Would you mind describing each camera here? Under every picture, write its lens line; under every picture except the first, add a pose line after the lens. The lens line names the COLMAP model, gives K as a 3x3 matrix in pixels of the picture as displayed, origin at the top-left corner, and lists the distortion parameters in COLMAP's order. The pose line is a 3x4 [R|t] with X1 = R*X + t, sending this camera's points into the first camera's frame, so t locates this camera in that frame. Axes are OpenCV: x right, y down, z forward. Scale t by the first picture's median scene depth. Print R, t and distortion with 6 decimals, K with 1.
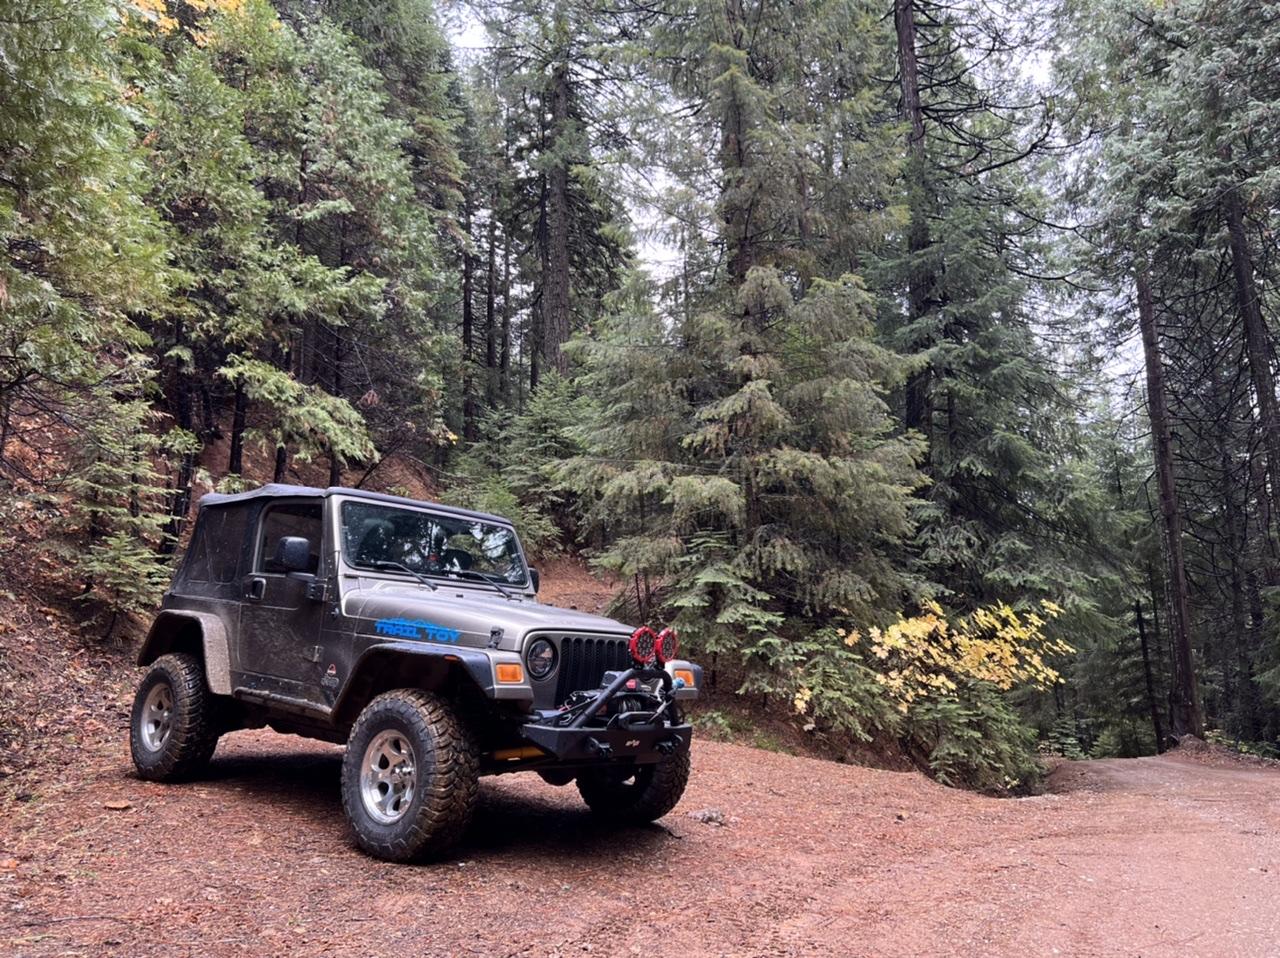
lens RADIAL K [[1011.7, 0, 640.0], [0, 1011.7, 479.0], [0, 0, 1]] dist [0.080275, -0.102881]
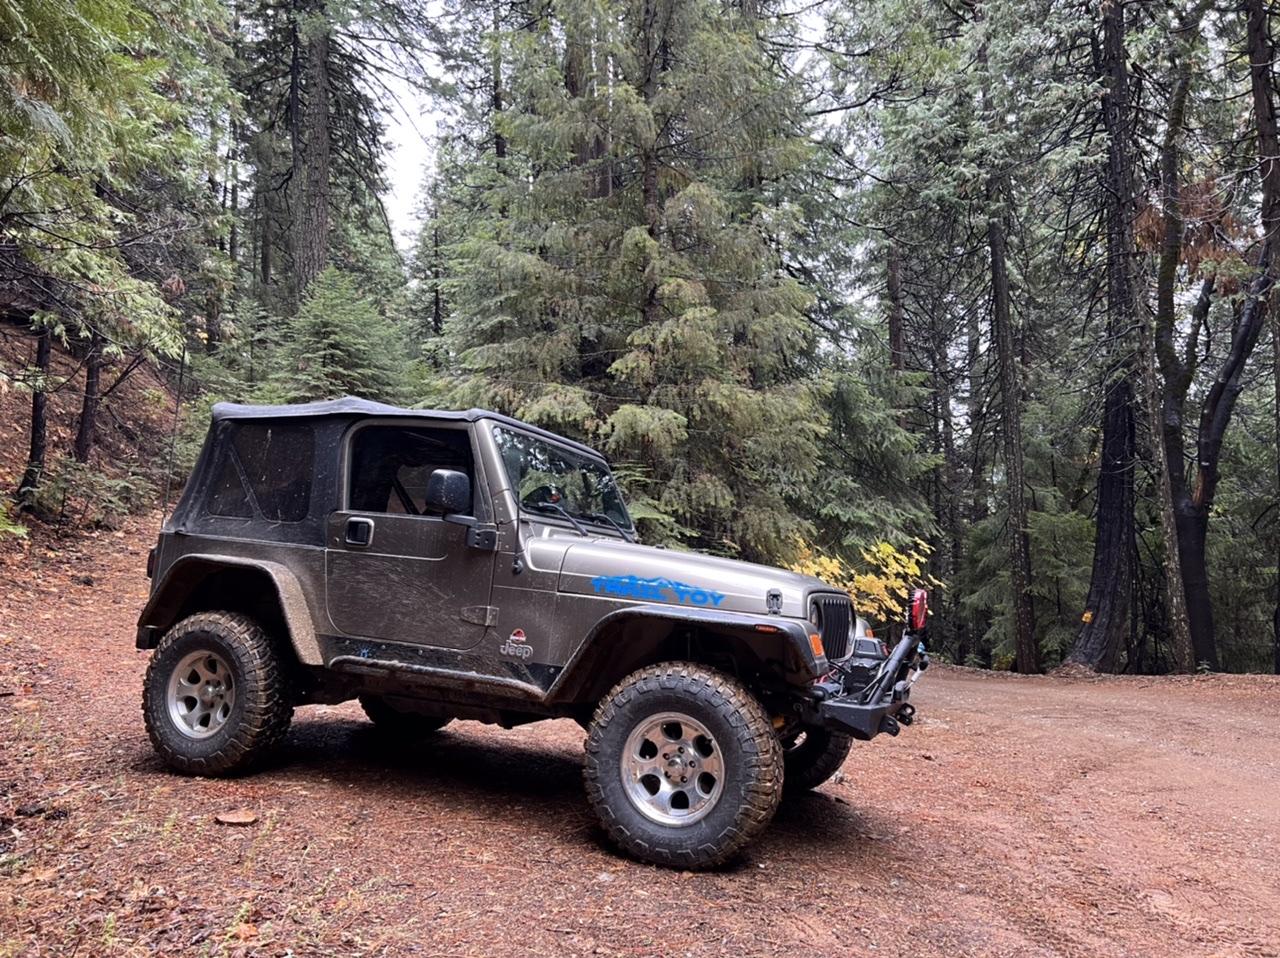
lens RADIAL K [[1011.7, 0, 640.0], [0, 1011.7, 479.0], [0, 0, 1]] dist [0.080275, -0.102881]
pose [[0.947111, 0.030171, 0.319486, -0.386530], [-0.055039, 0.996090, 0.069098, 0.000680], [-0.316152, -0.083028, 0.945068, 0.176177]]
